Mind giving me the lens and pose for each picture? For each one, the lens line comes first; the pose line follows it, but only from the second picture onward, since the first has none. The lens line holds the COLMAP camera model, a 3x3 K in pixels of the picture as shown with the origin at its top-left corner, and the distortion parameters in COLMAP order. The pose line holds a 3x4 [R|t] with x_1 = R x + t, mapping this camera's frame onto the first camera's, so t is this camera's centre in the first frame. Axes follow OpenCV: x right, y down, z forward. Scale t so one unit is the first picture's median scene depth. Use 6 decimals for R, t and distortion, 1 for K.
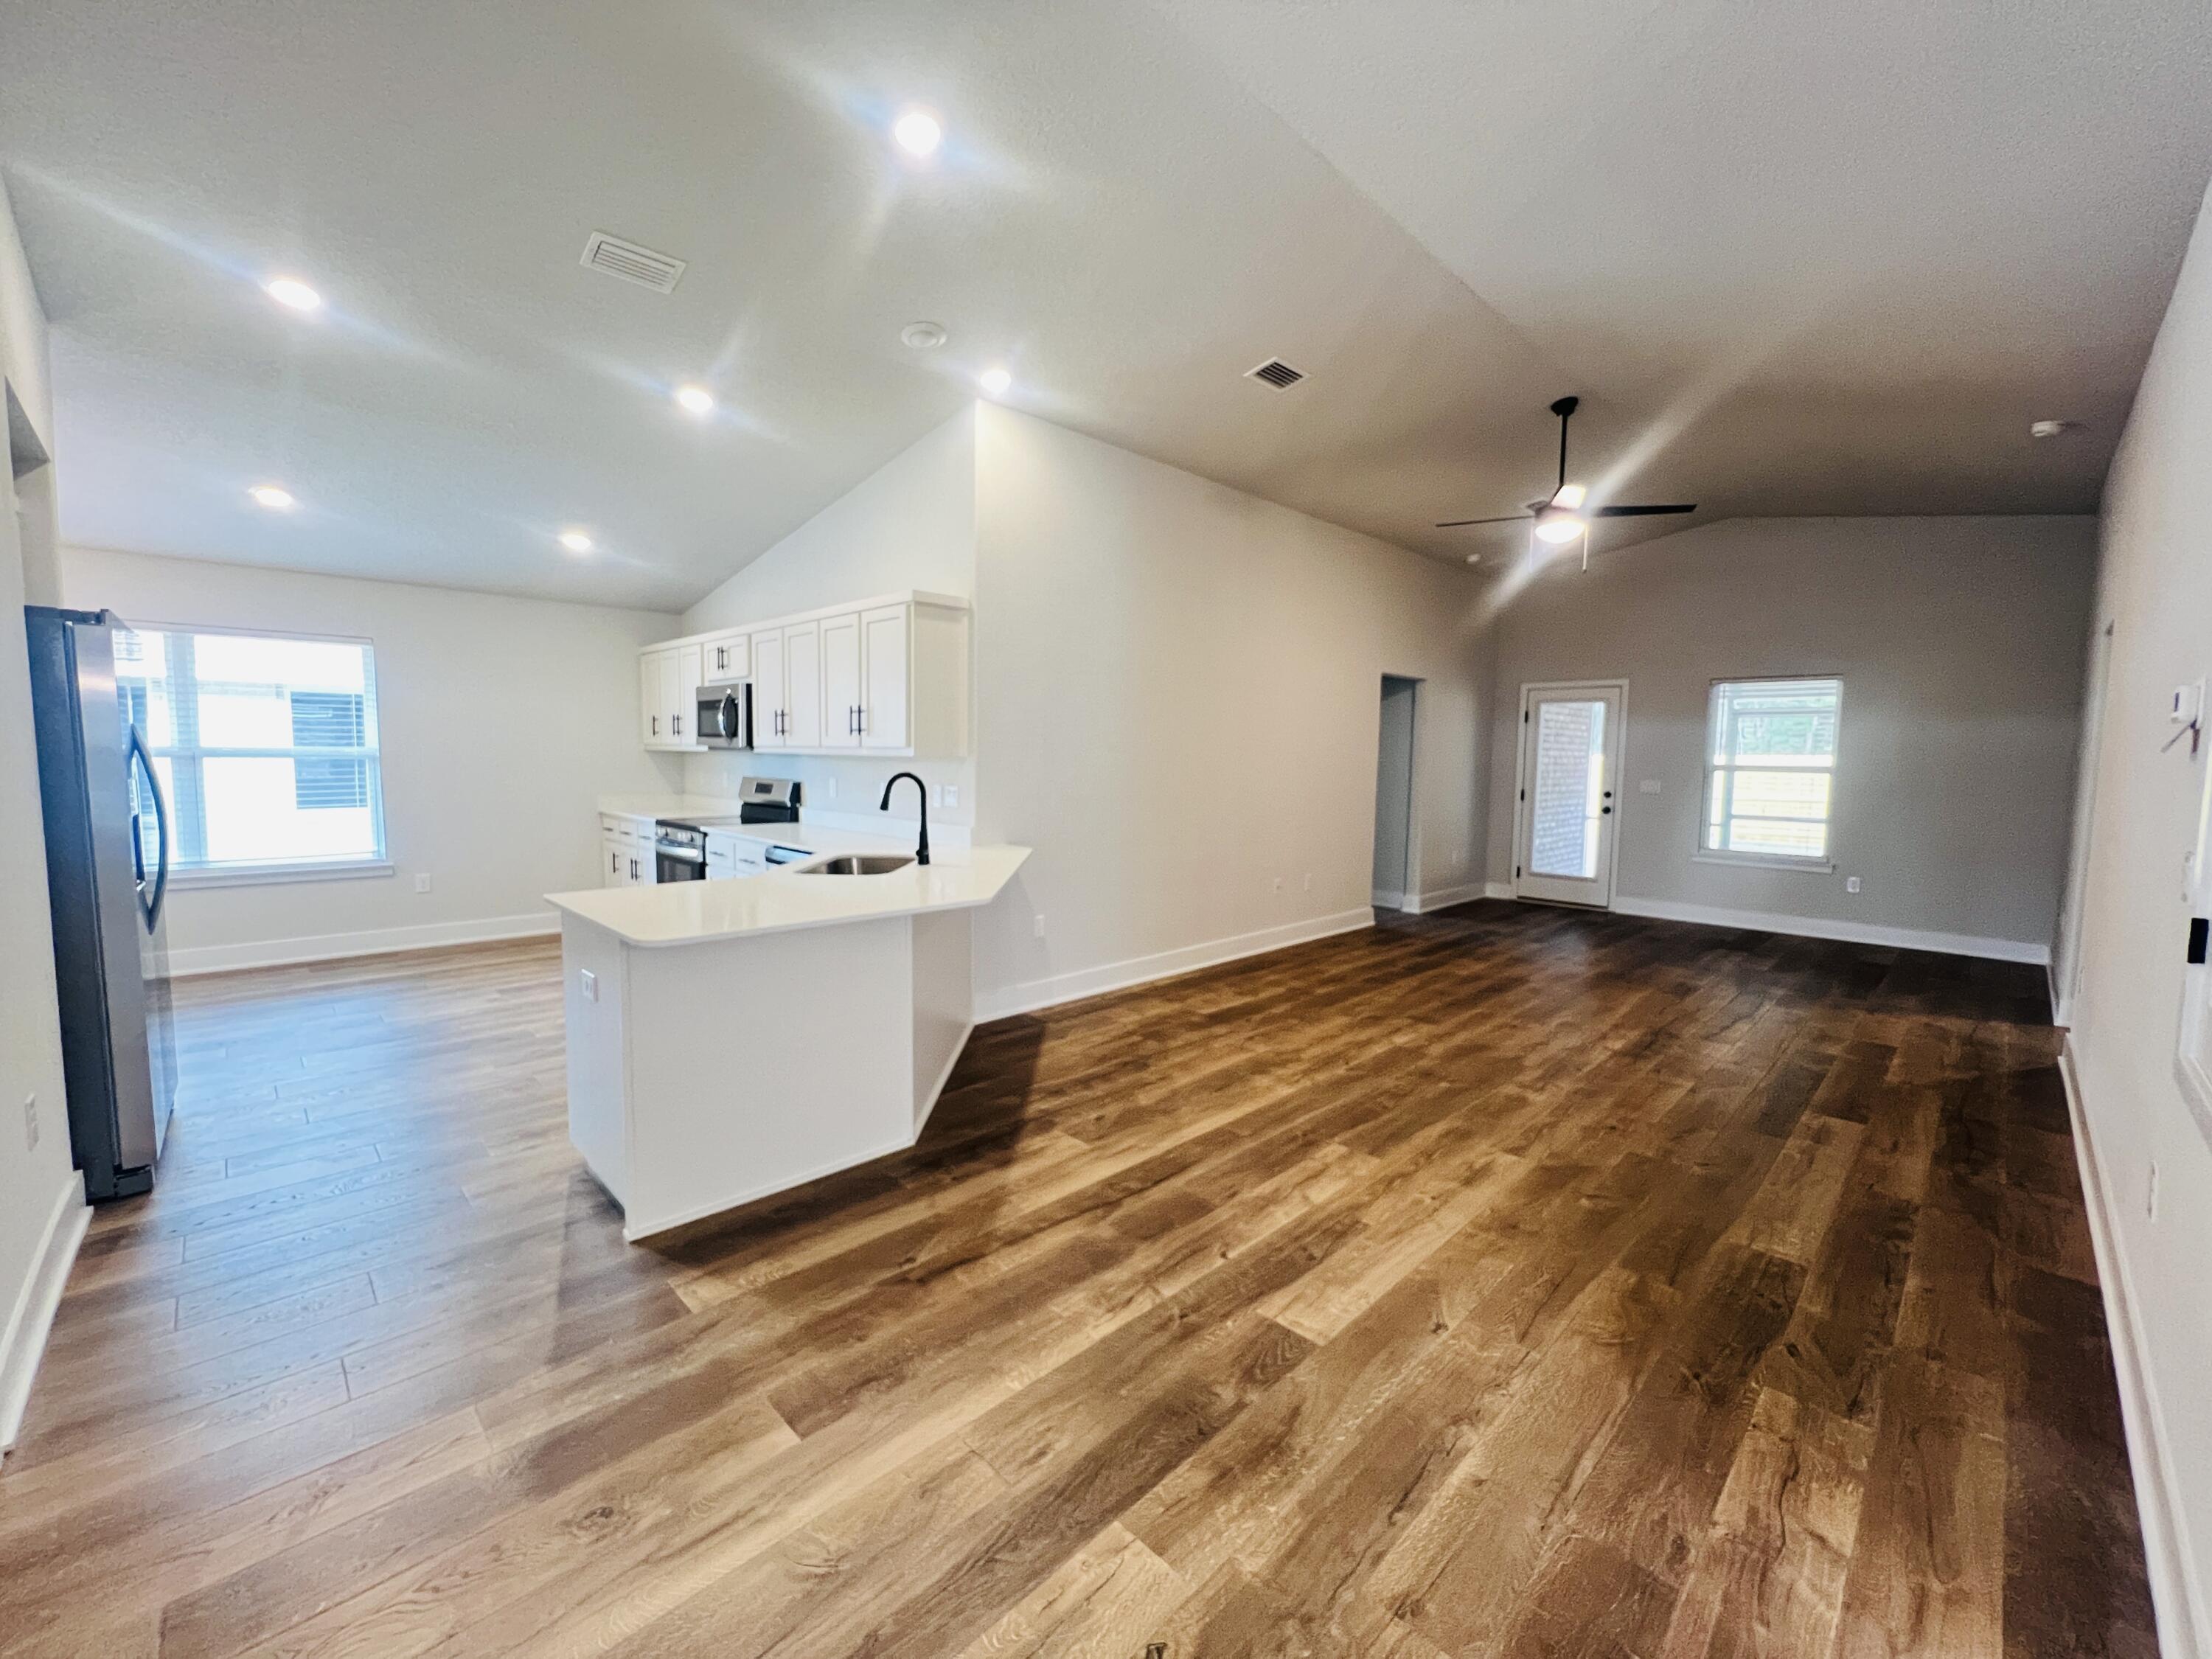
lens RADIAL K [[891.0, 0, 1106.0], [0, 891.0, 829.5], [0, 0, 1]] dist [-0.000214, -0.000008]
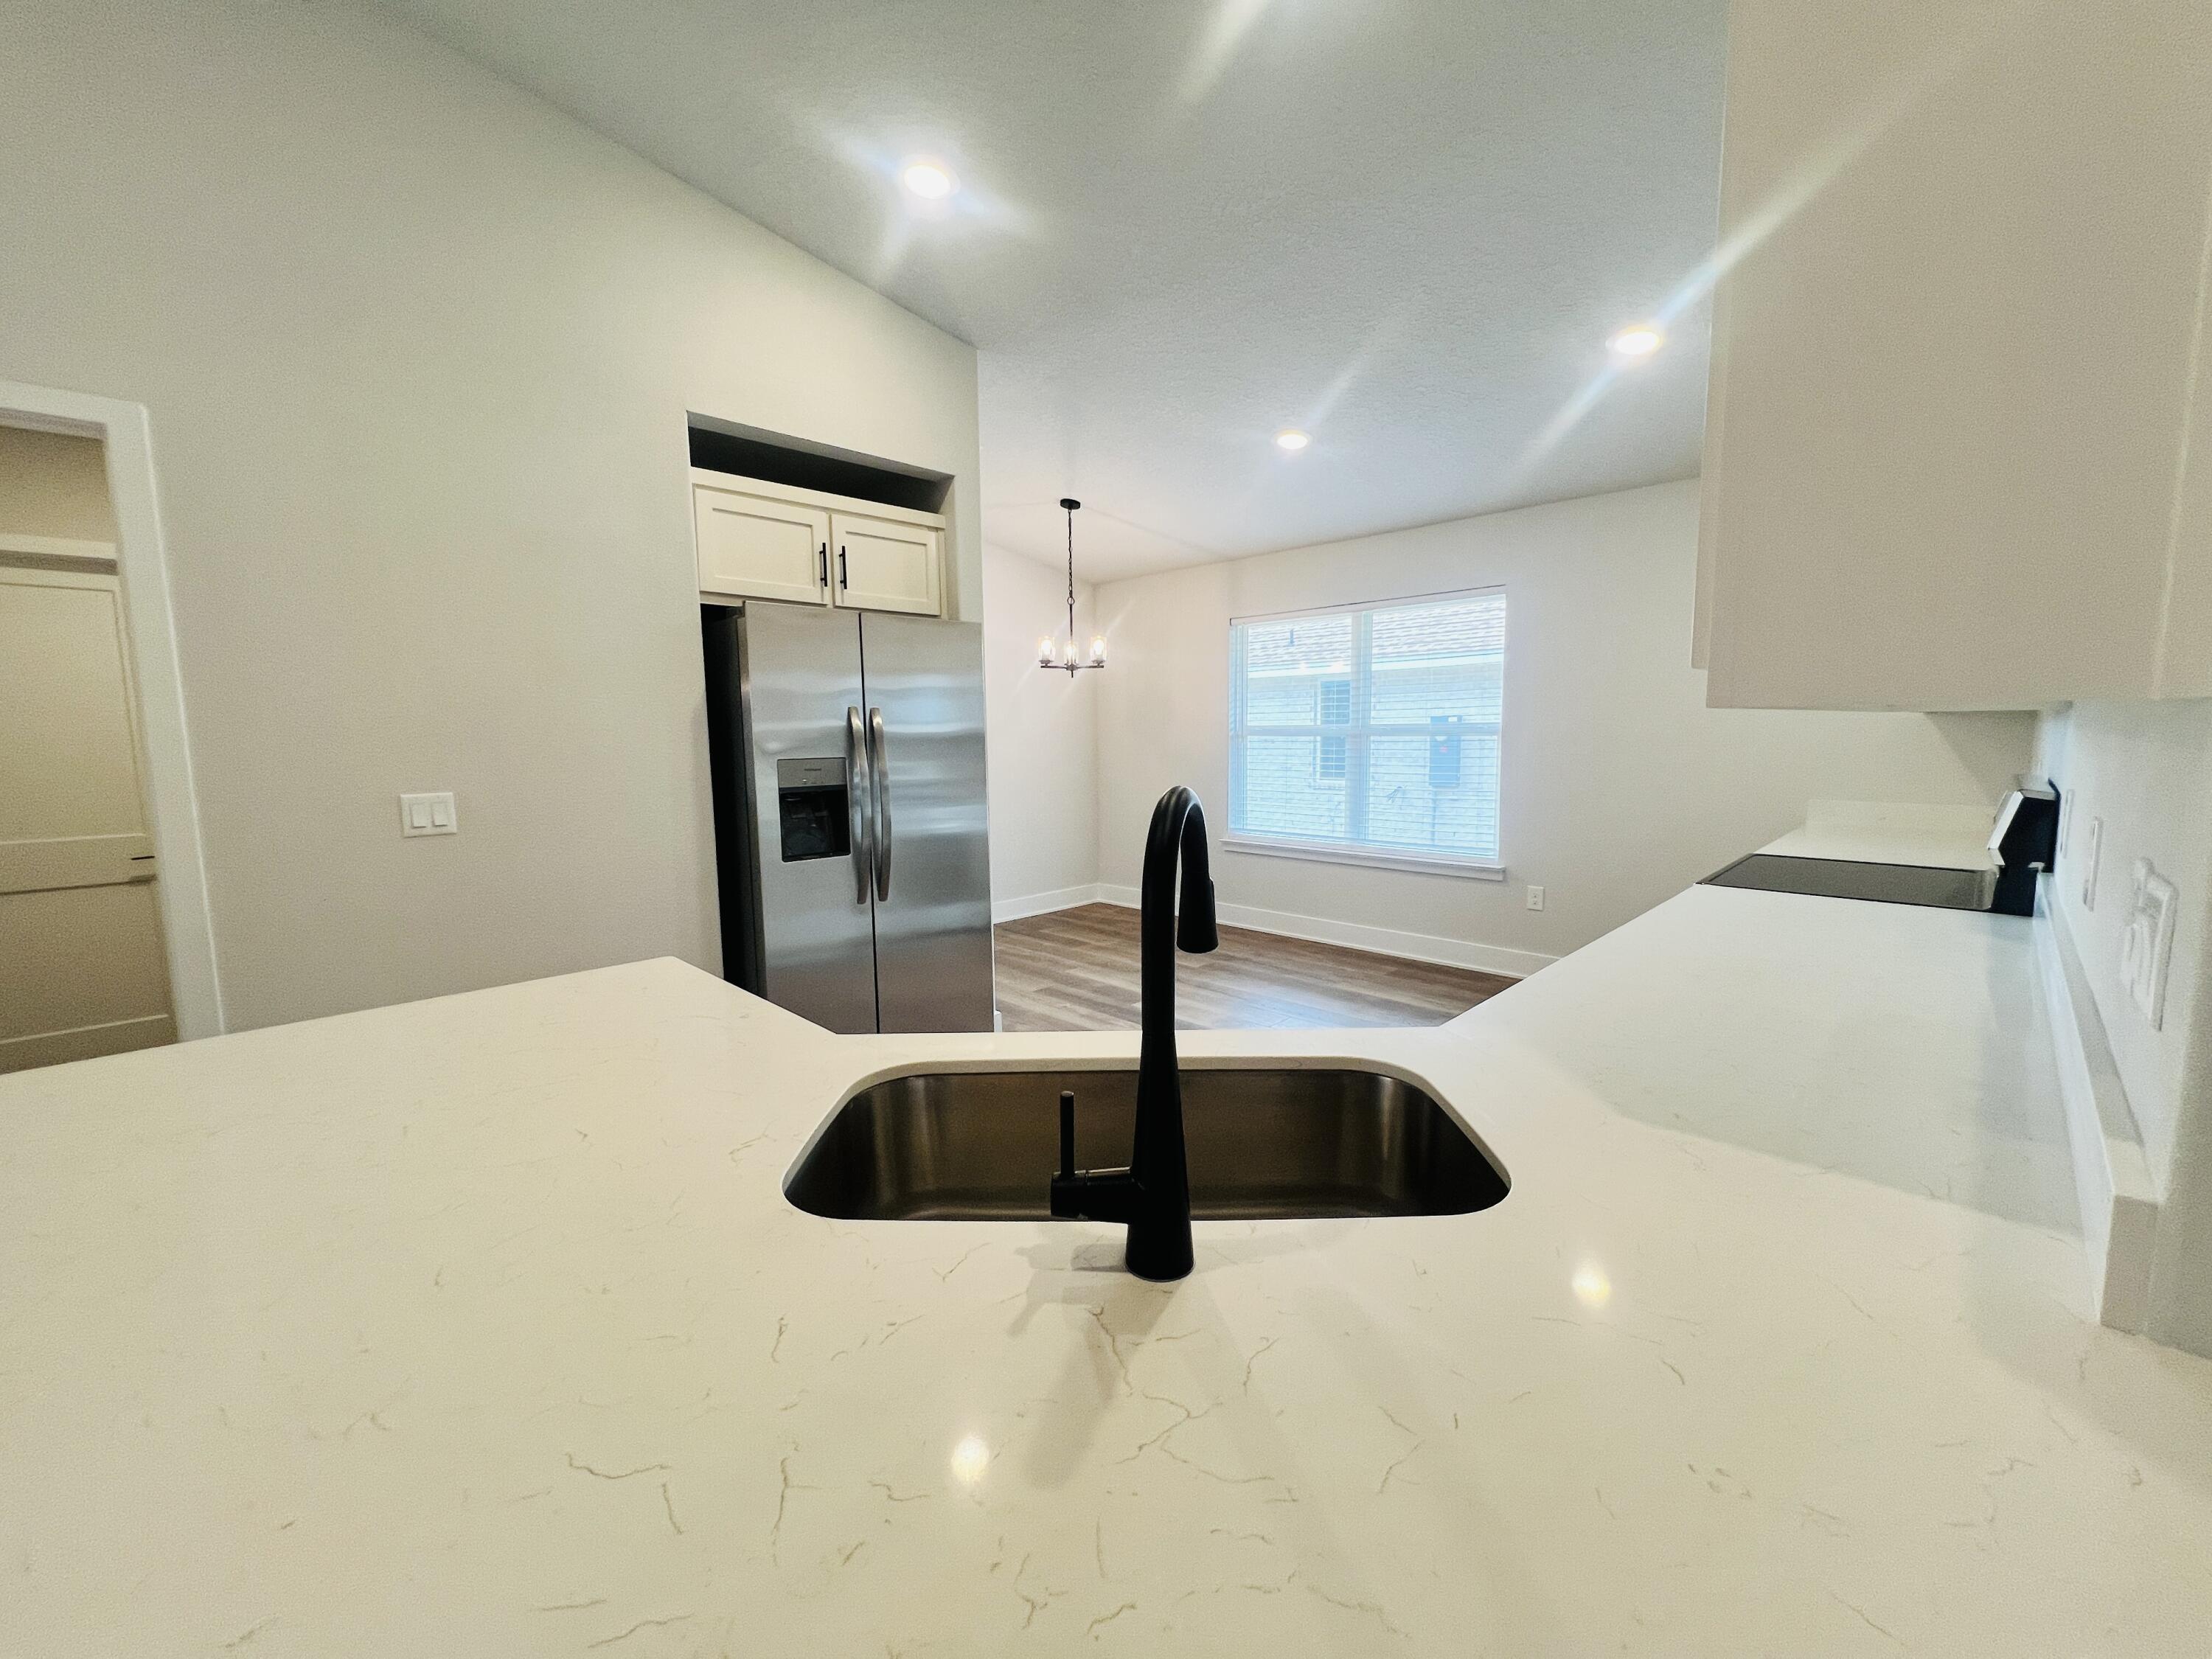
lens RADIAL K [[889.0, 0, 1106.0], [0, 889.0, 829.5], [0, 0, 1]] dist [-0.000624, 0.000206]
pose [[-0.001889, 0.100341, -0.994951, -0.019492], [-0.075721, 0.992082, 0.100195, -0.056227], [0.997127, 0.075528, 0.005724, 0.747793]]
